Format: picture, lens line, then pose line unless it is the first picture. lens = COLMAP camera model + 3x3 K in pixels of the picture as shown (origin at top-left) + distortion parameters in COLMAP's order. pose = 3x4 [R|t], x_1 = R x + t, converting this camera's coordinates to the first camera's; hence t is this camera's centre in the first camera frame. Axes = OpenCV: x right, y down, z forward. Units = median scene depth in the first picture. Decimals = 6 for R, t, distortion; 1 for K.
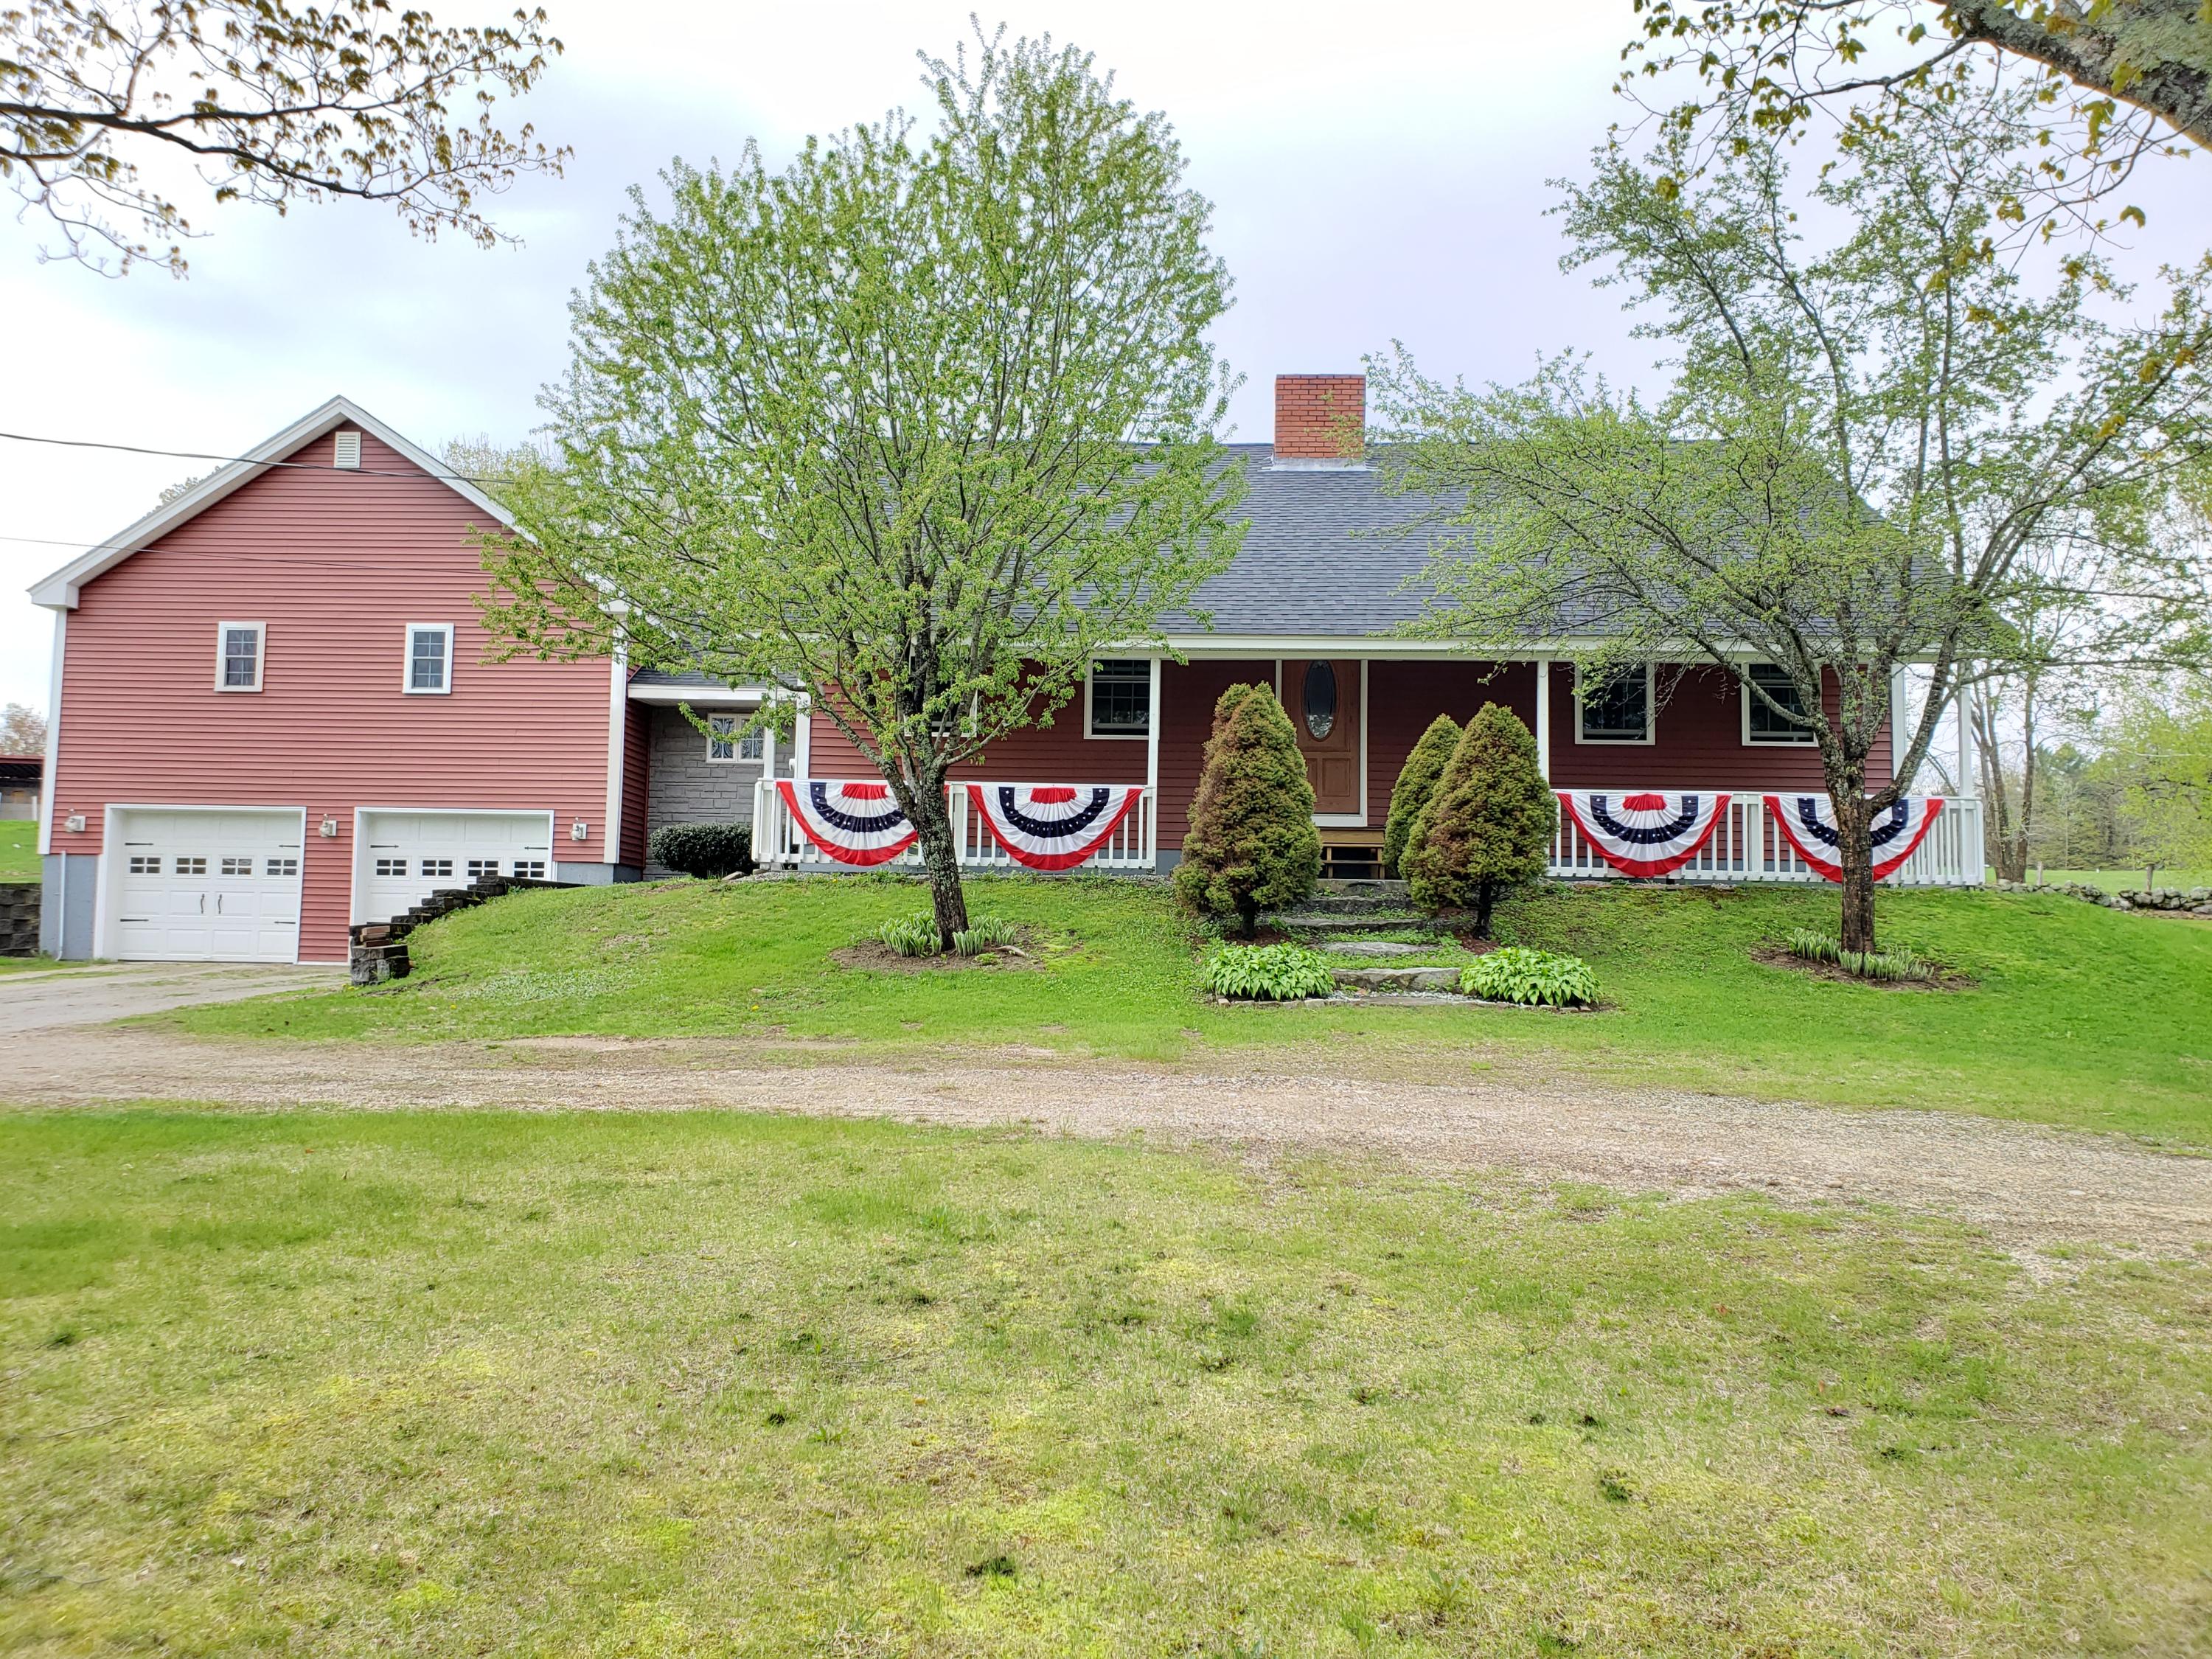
lens RADIAL K [[1647.2, 0, 1106.0], [0, 1647.2, 832.7], [0, 0, 1]] dist [-0.002340, -0.000237]
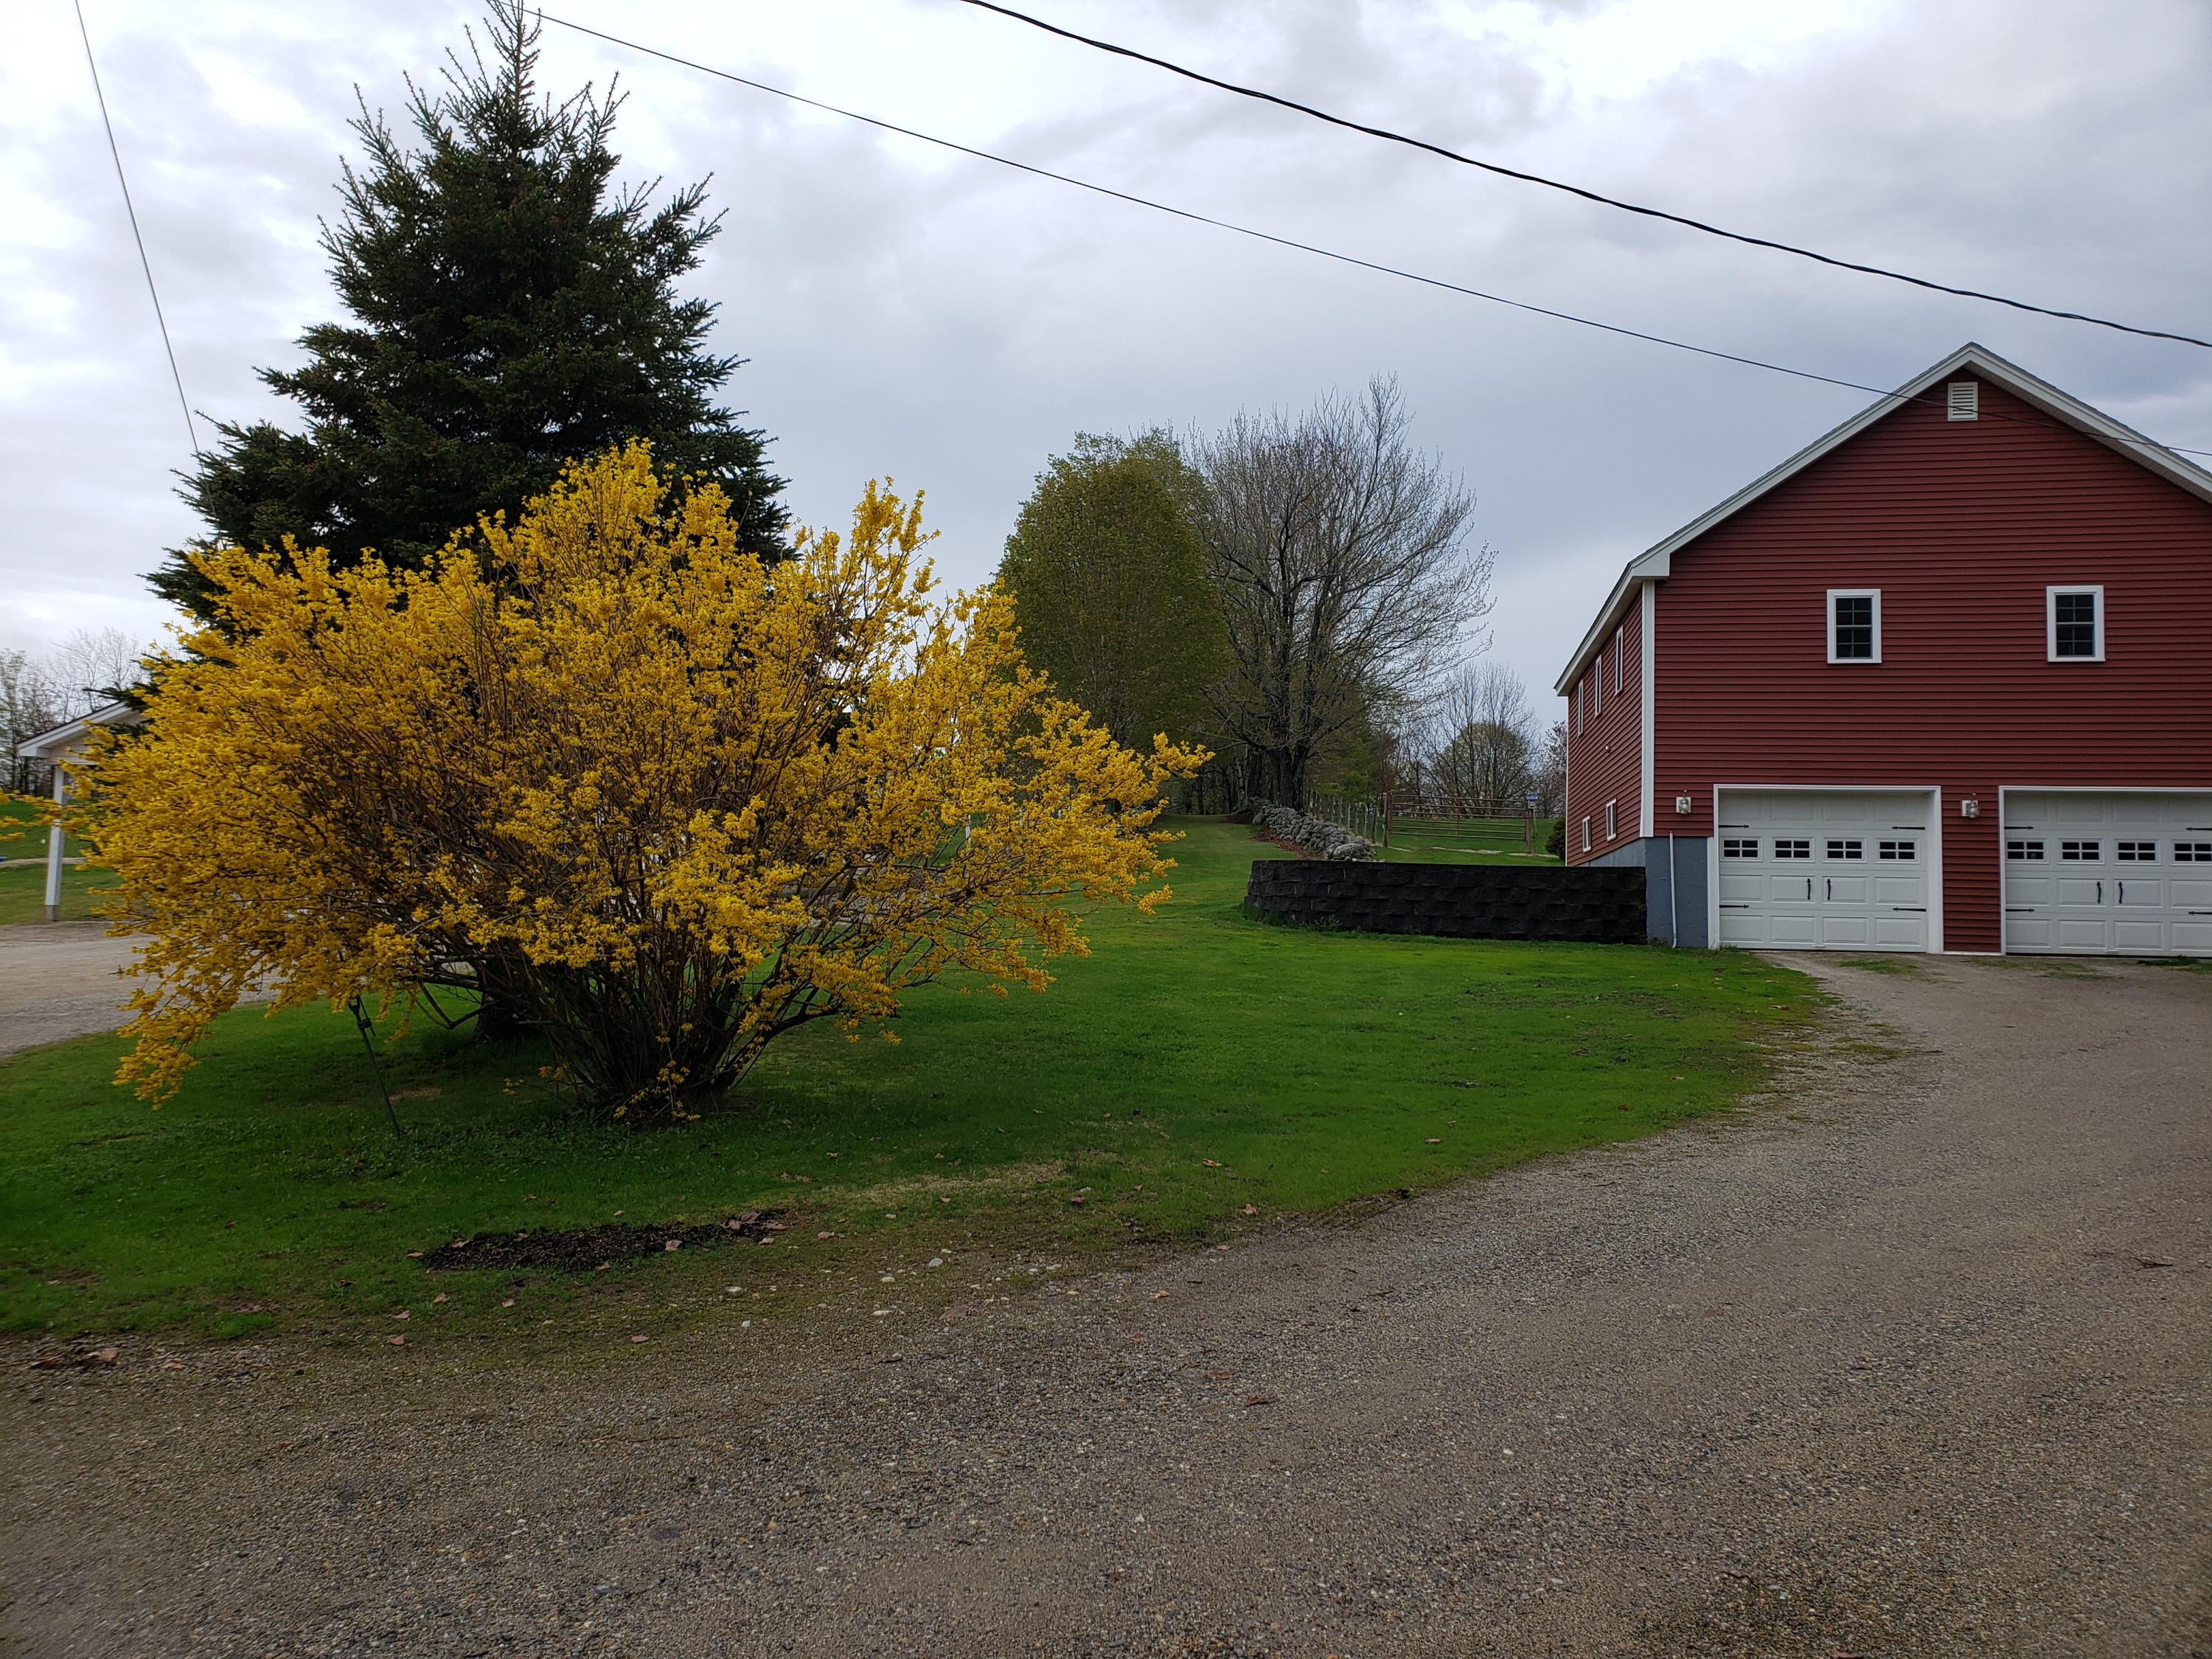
lens RADIAL K [[1647.2, 0, 1104.8], [0, 1647.2, 826.1], [0, 0, 1]] dist [-0.002340, -0.000237]
pose [[0.988007, -0.003340, -0.154376, -0.803246], [0.005398, 0.999902, 0.012915, -0.007415], [0.154317, -0.013594, 0.987928, 0.002956]]
